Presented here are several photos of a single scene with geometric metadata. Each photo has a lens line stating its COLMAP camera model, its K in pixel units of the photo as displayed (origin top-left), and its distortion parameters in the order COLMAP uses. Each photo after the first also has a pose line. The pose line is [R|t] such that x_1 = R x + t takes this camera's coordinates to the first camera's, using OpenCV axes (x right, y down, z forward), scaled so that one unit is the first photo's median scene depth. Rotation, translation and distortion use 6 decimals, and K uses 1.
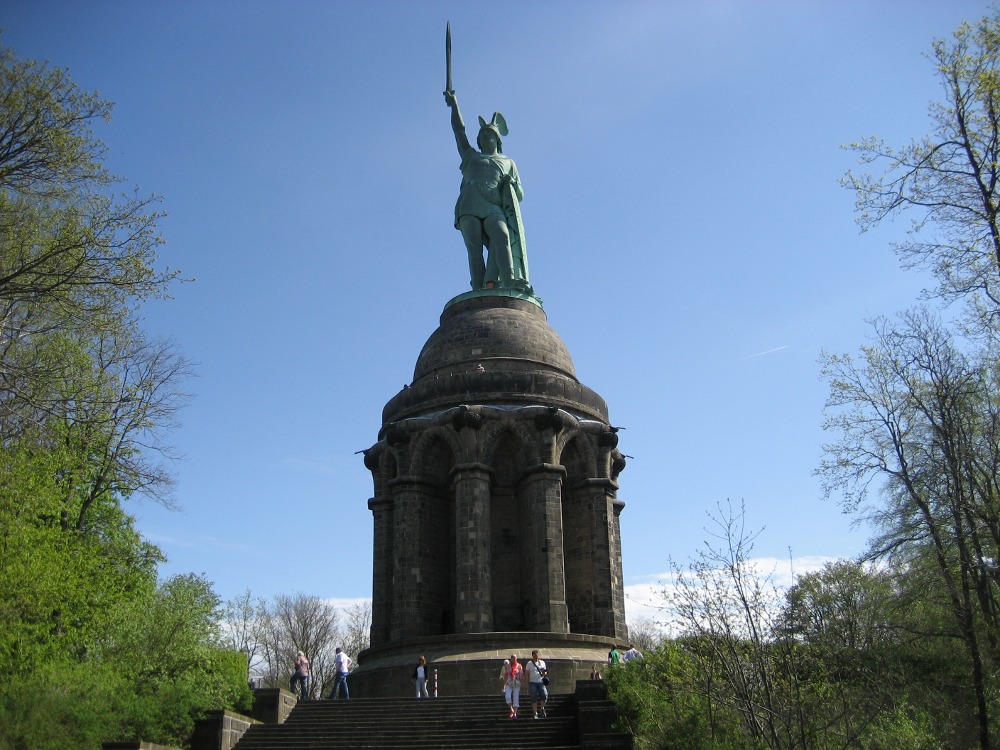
lens RADIAL K [[1015.1, 0, 500.0], [0, 1015.1, 375.0], [0, 0, 1]] dist [-0.084320, 0.042749]
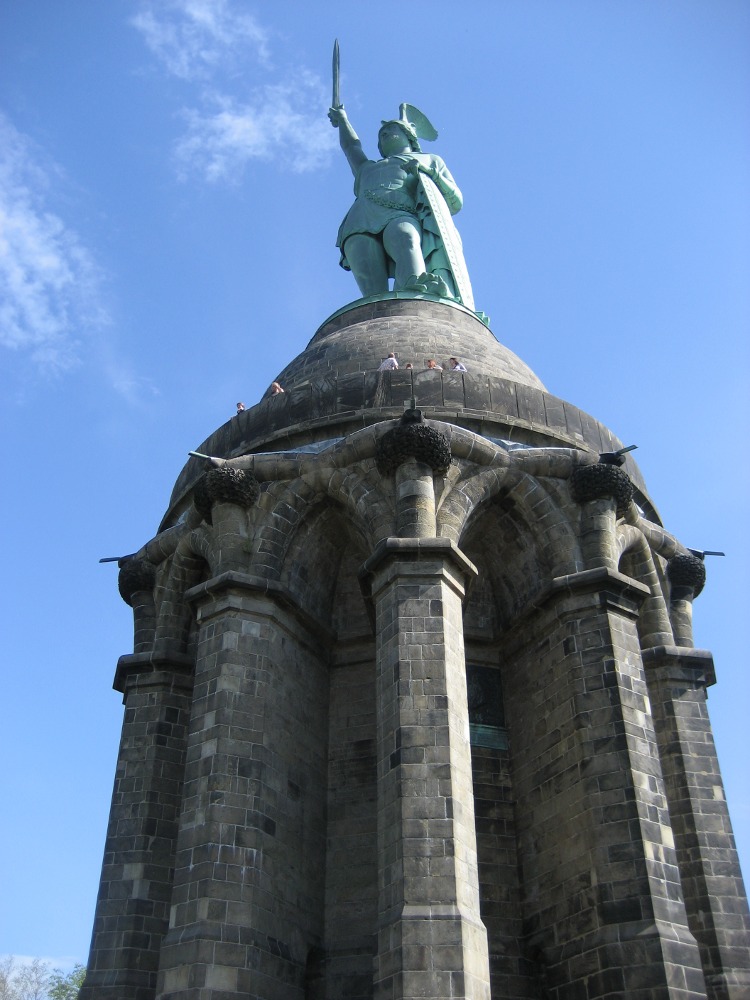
lens RADIAL K [[1015.1, 0, 375.0], [0, 1015.1, 500.0], [0, 0, 1]] dist [-0.084320, 0.042749]
pose [[0.903149, -0.249225, -0.349585, 0.171363], [0.152041, 0.947157, -0.282447, 0.176090], [0.401505, 0.201941, 0.893316, 0.639120]]
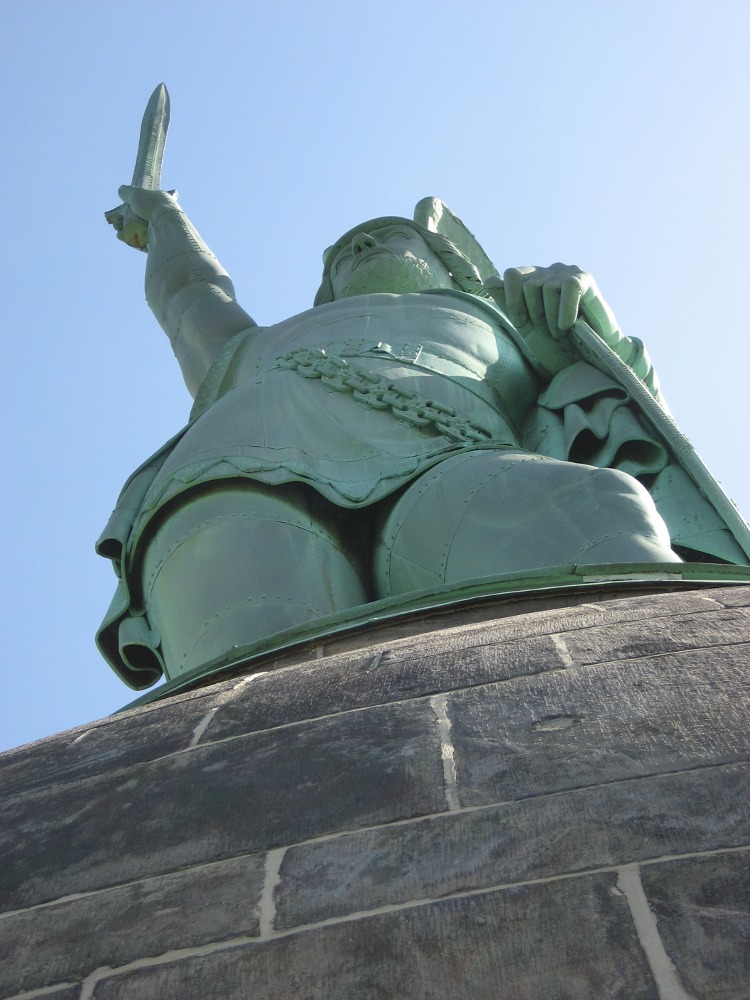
lens RADIAL K [[2095.3, 0, 375.0], [0, 2095.3, 500.0], [0, 0, 1]] dist [-0.049367, -0.141274]
pose [[0.988487, -0.143836, -0.046954, -0.006626], [0.072754, 0.723929, -0.686027, -0.013615], [0.132667, 0.674713, 0.726059, 1.028088]]
